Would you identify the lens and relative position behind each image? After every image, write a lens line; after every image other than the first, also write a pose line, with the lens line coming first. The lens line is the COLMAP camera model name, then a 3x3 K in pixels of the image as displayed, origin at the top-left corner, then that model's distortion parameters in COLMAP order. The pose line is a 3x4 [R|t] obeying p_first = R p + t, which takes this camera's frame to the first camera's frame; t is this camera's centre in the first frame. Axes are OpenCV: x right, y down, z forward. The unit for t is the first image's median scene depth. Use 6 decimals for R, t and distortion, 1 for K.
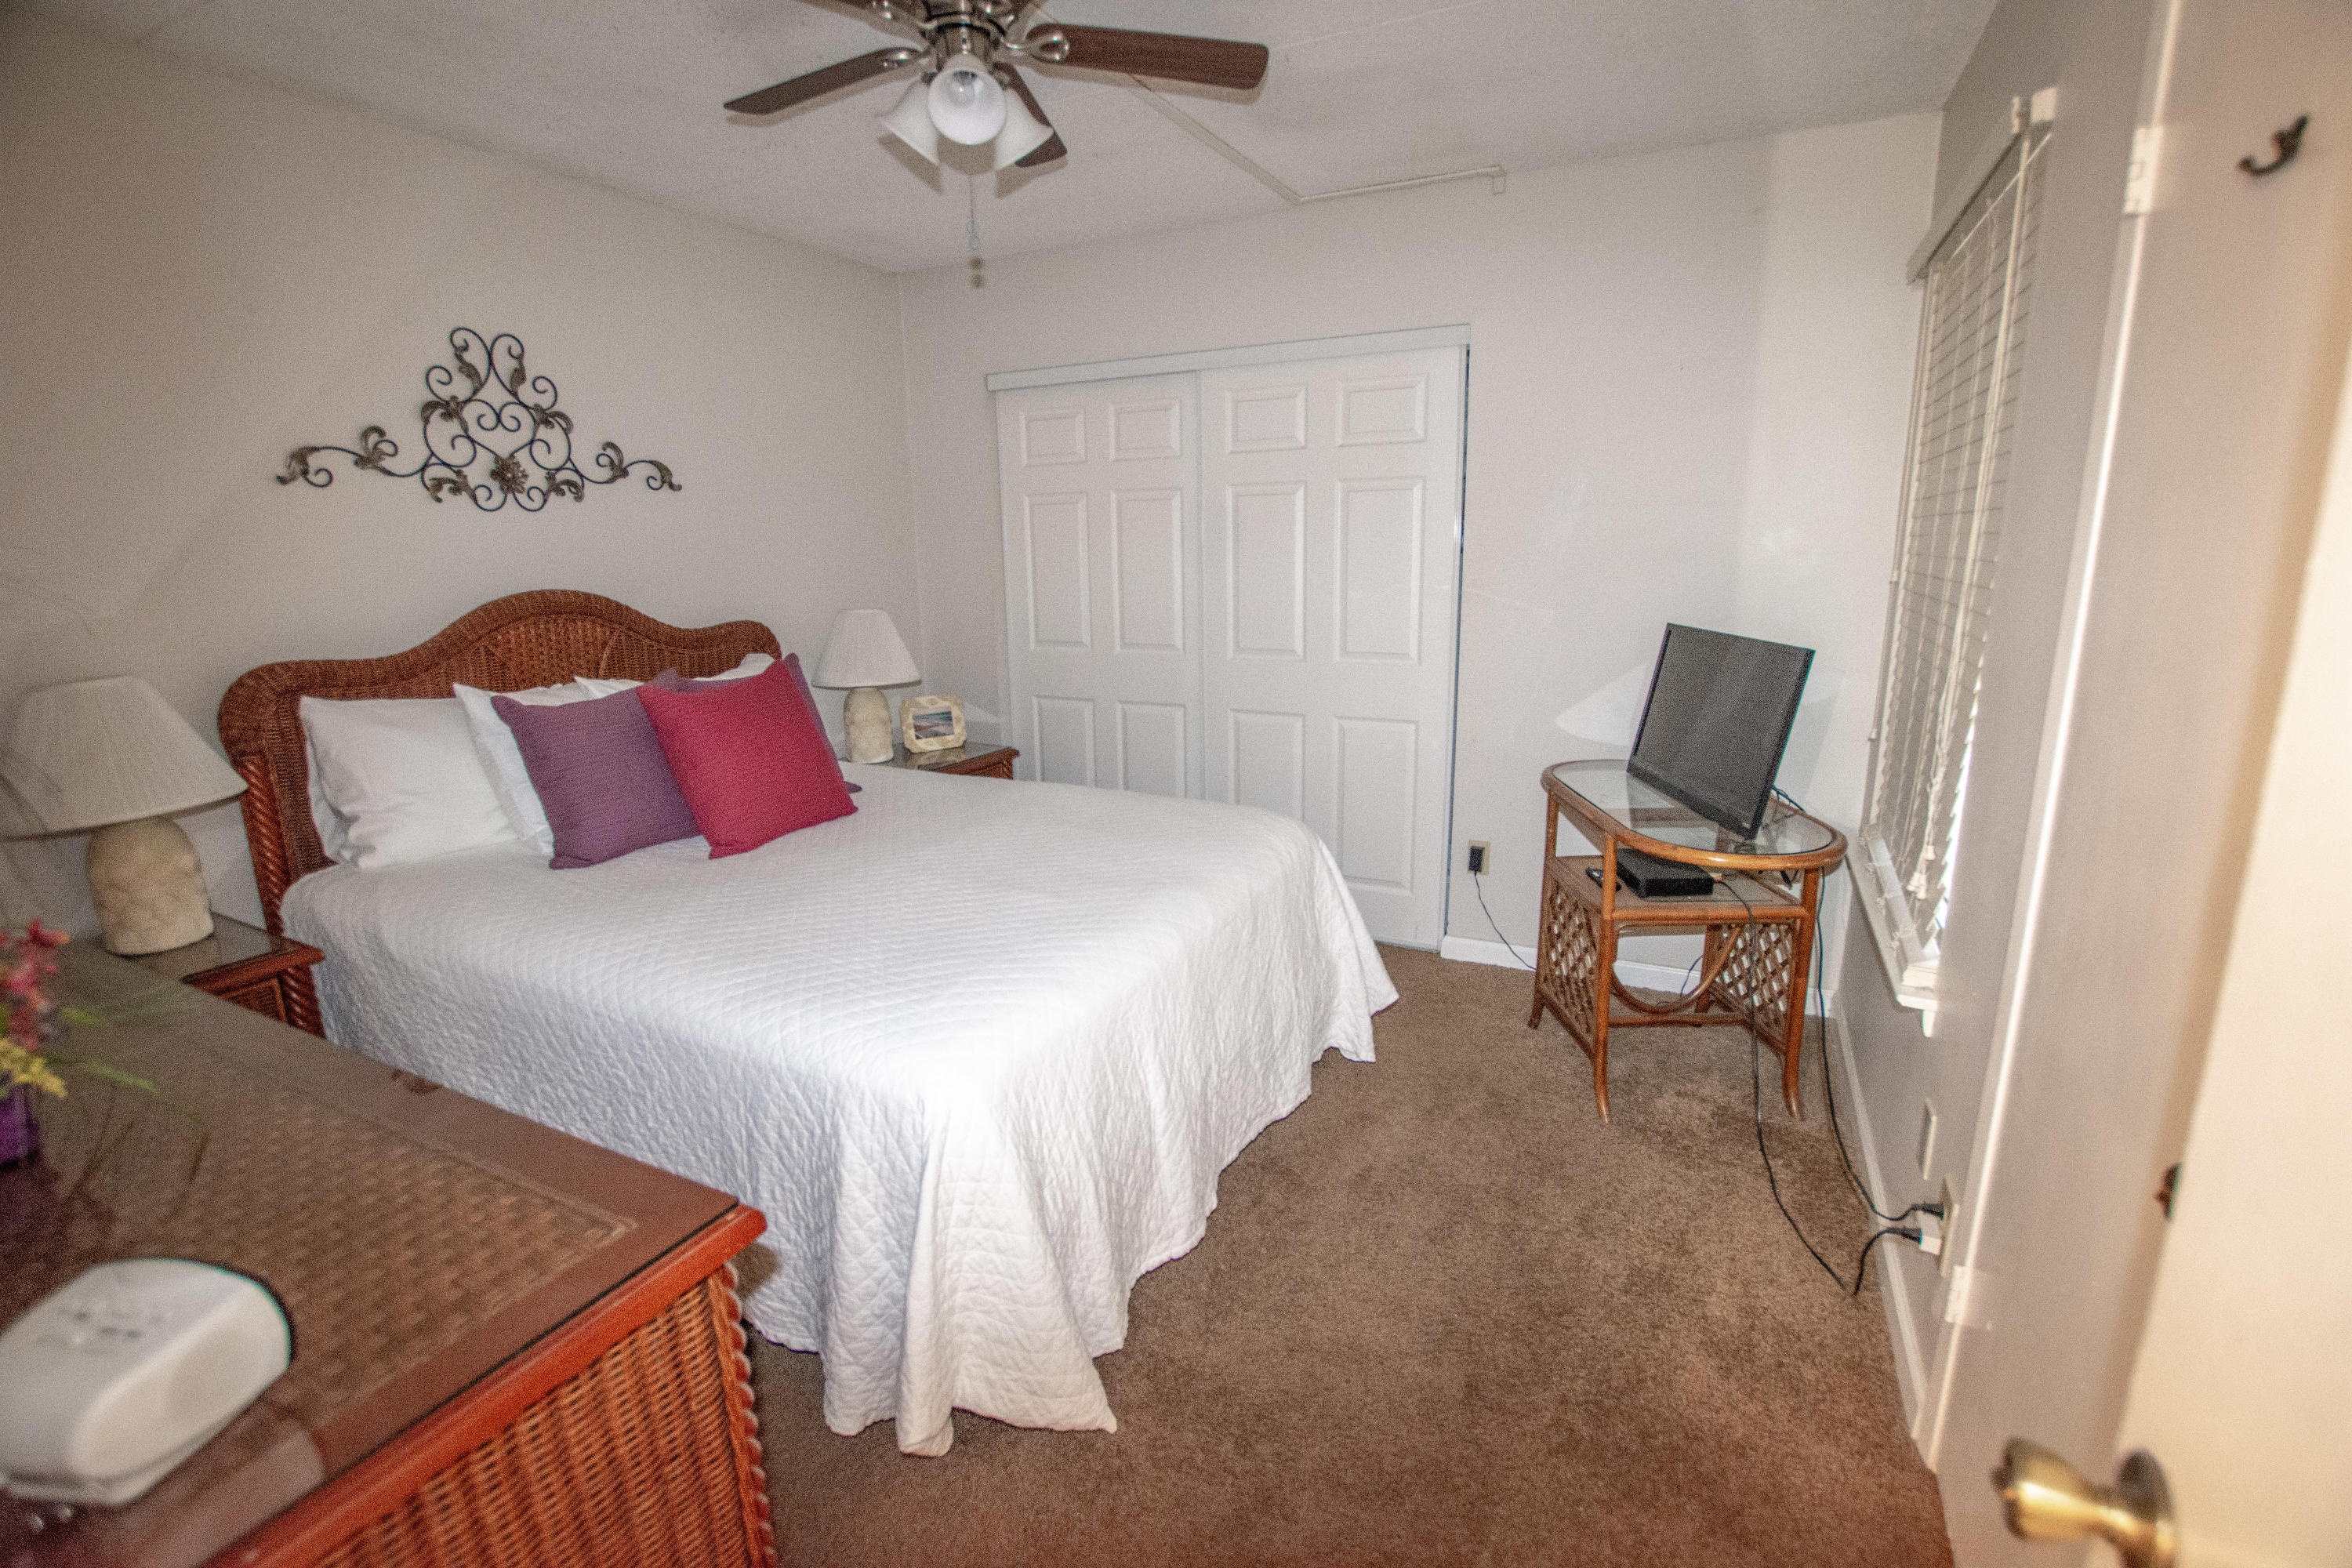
lens RADIAL K [[1045.2, 0, 1197.4], [0, 1045.2, 785.4], [0, 0, 1]] dist [-0.041414, 0.008975]
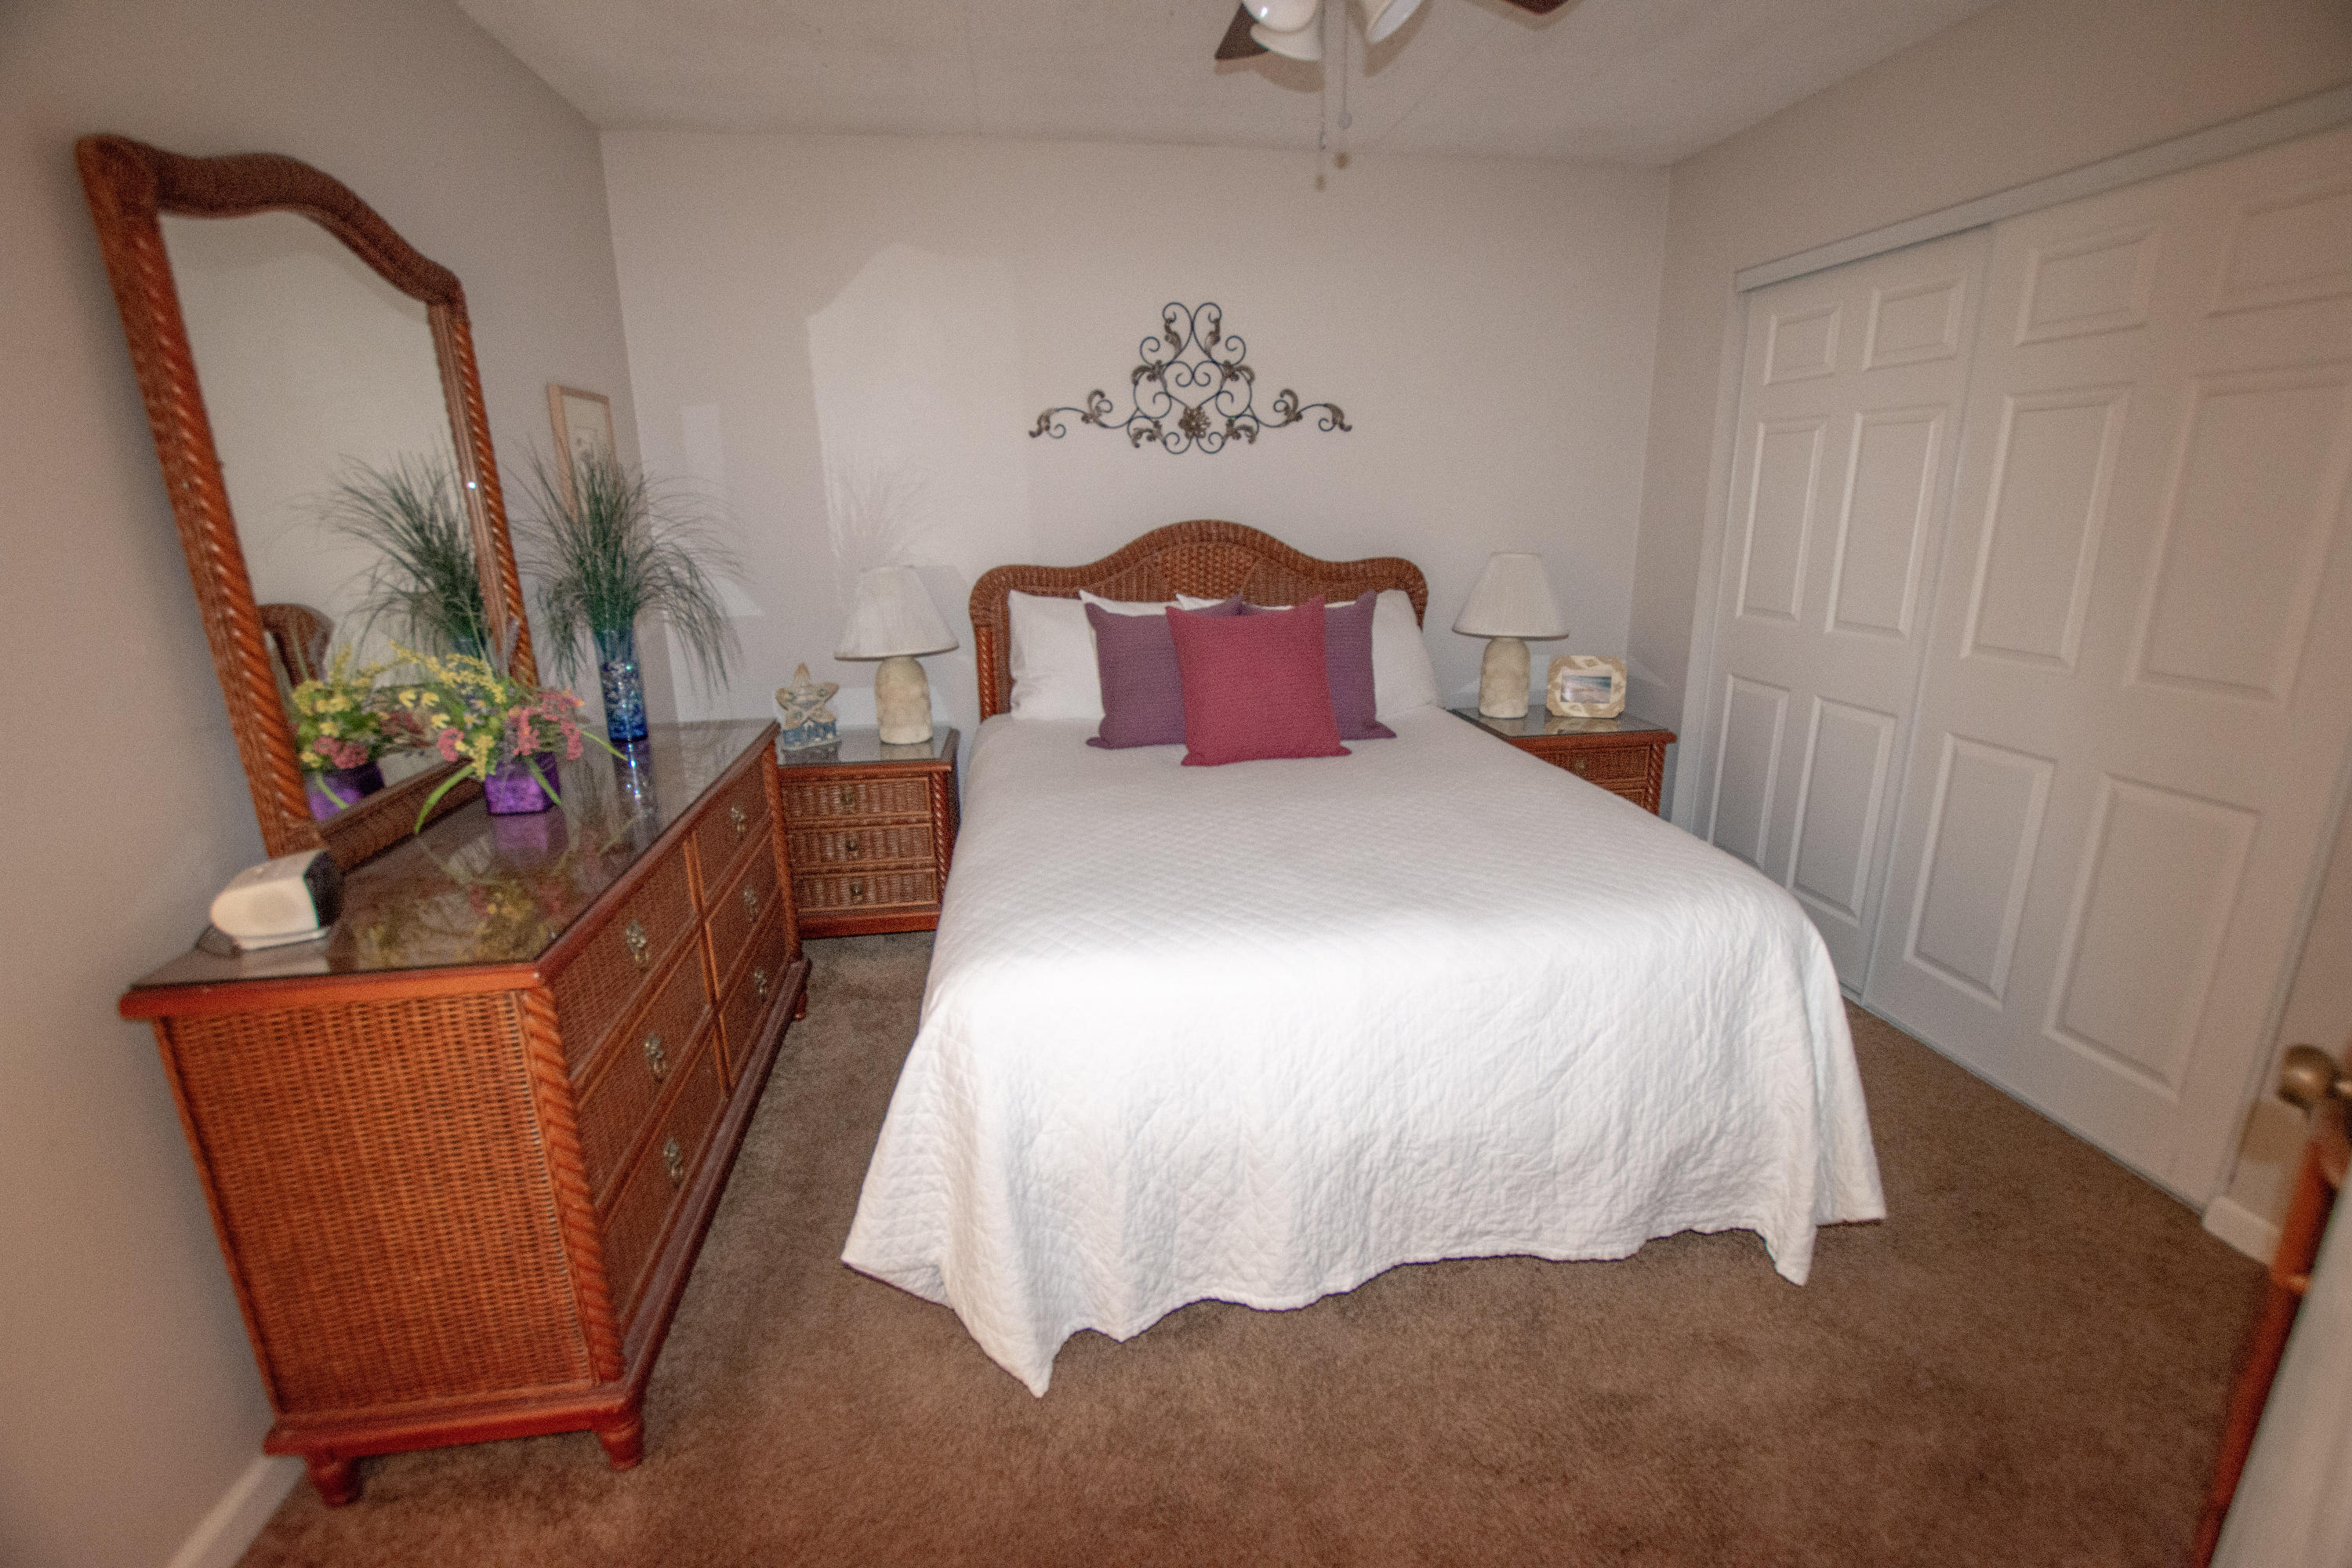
lens RADIAL K [[1045.2, 0, 1197.4], [0, 1045.2, 785.4], [0, 0, 1]] dist [-0.041414, 0.008975]
pose [[0.580716, 0.221884, -0.783286, 0.383350], [-0.178666, 0.973421, 0.143283, -0.064633], [0.794259, 0.056740, 0.604924, 0.288288]]
